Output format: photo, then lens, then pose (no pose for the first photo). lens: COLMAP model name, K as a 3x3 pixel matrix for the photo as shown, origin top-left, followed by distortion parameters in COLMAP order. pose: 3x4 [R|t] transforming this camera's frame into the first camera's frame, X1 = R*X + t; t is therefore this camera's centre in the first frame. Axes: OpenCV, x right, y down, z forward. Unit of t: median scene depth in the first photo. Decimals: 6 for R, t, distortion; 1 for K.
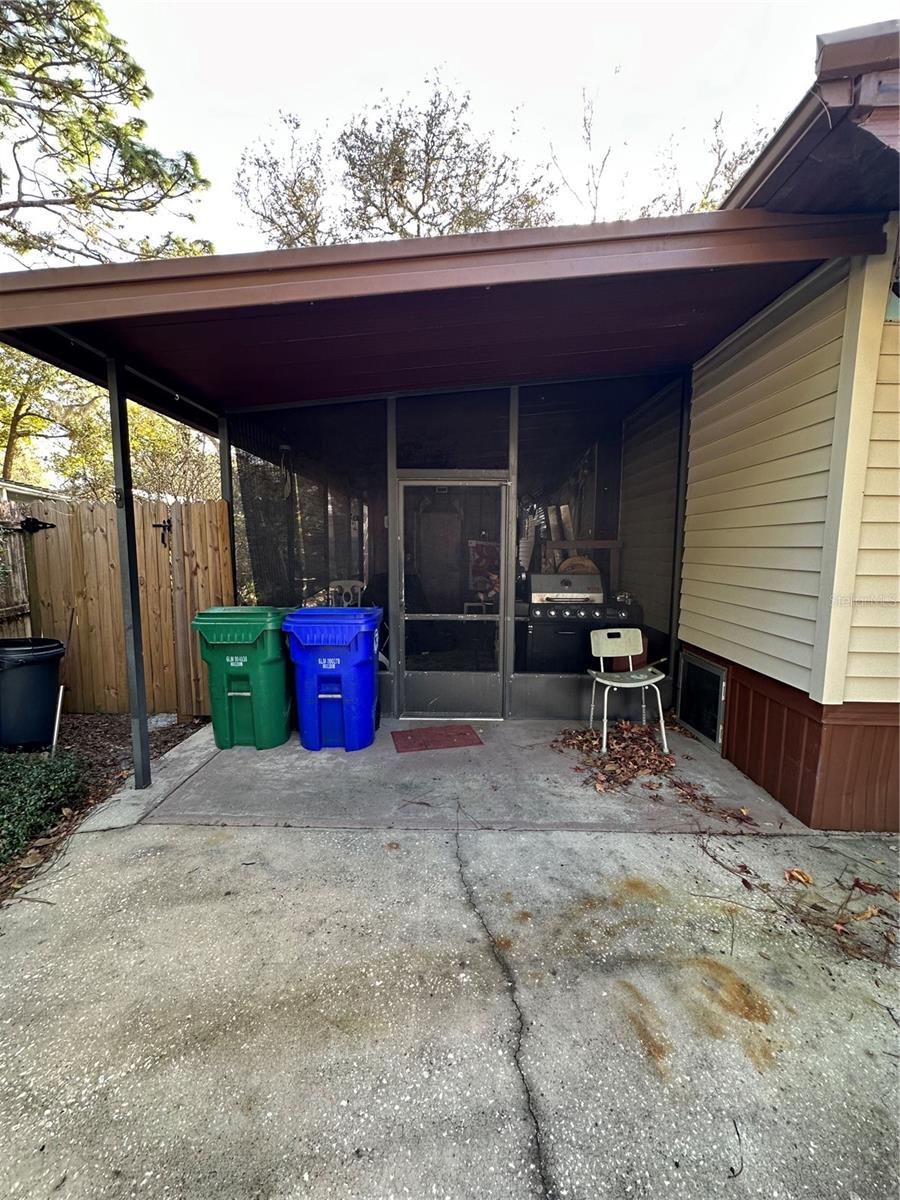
lens RADIAL K [[487.4, 0, 450.0], [0, 487.4, 600.0], [0, 0, 1]] dist [-0.000285, -0.000025]
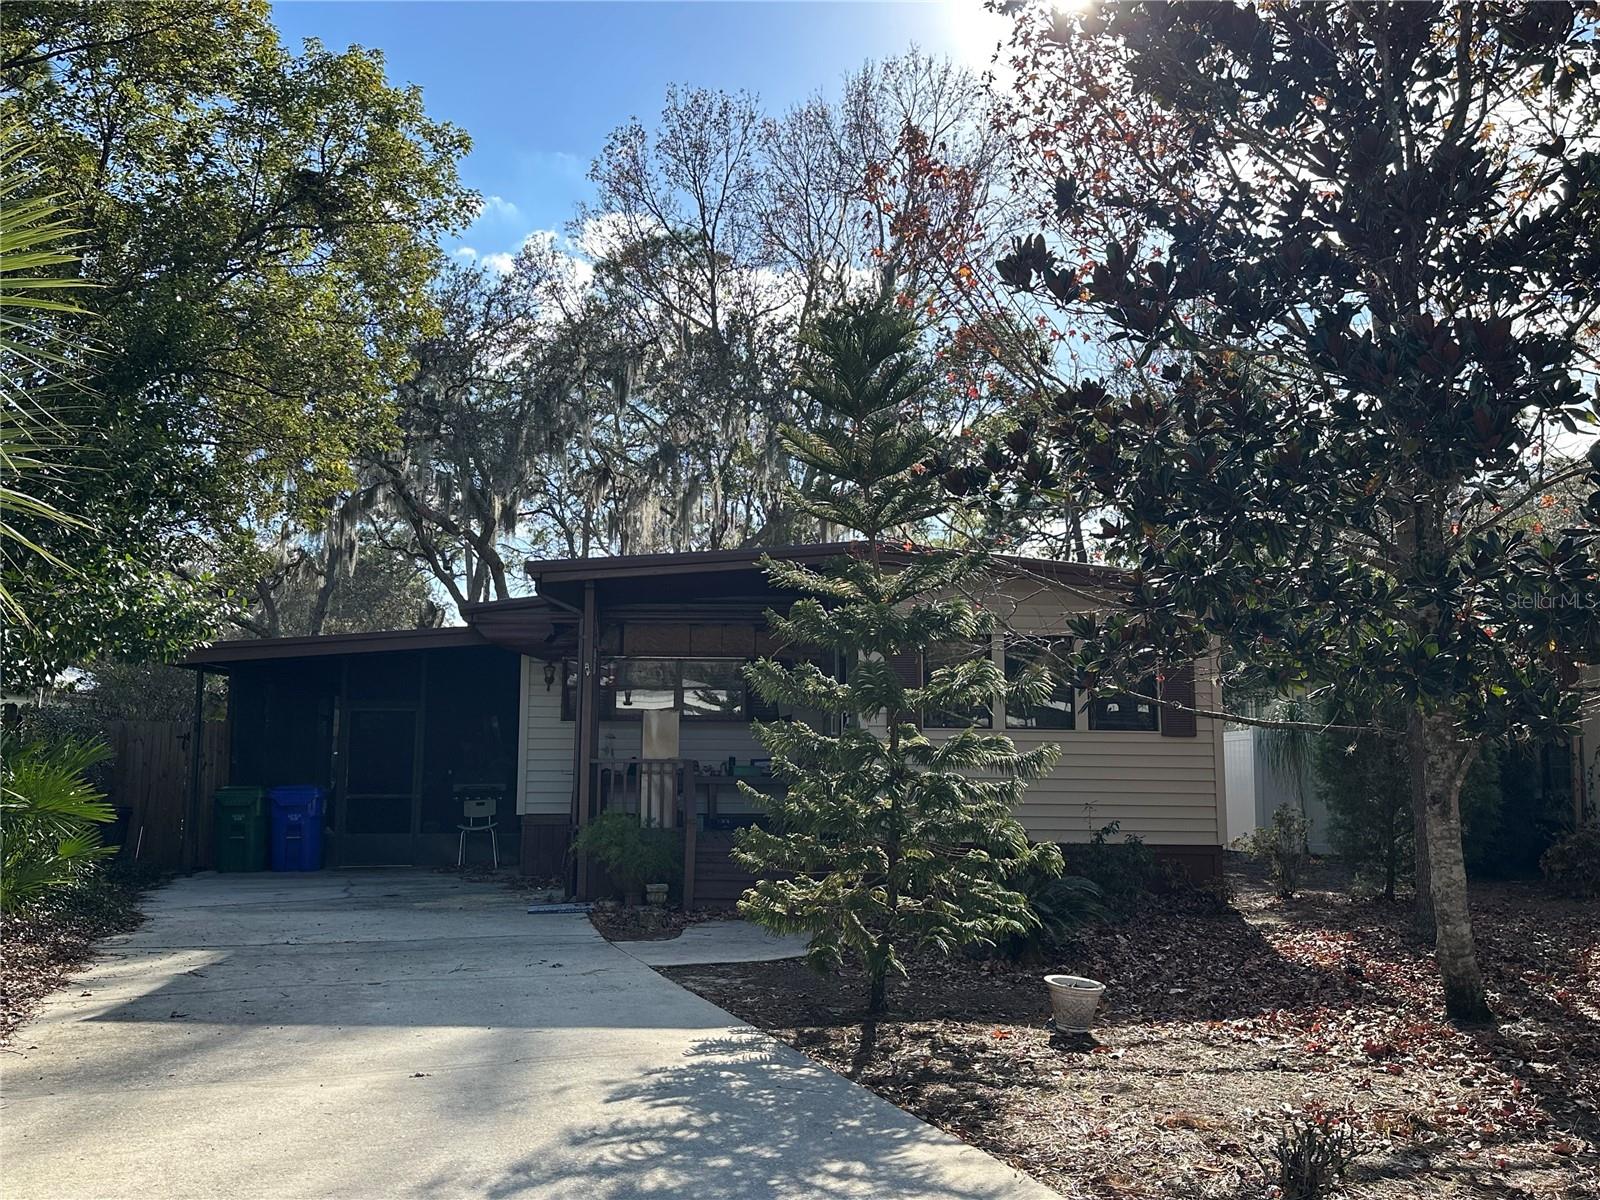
lens RADIAL K [[1394.3, 0, 800.0], [0, 1394.3, 600.0], [0, 0, 1]] dist [0.166133, -0.318354]
pose [[0.994638, 0.011330, 0.102799, 0.903263], [0.012533, 0.973452, -0.228550, 0.496092], [-0.102660, 0.228612, 0.968090, -3.790014]]
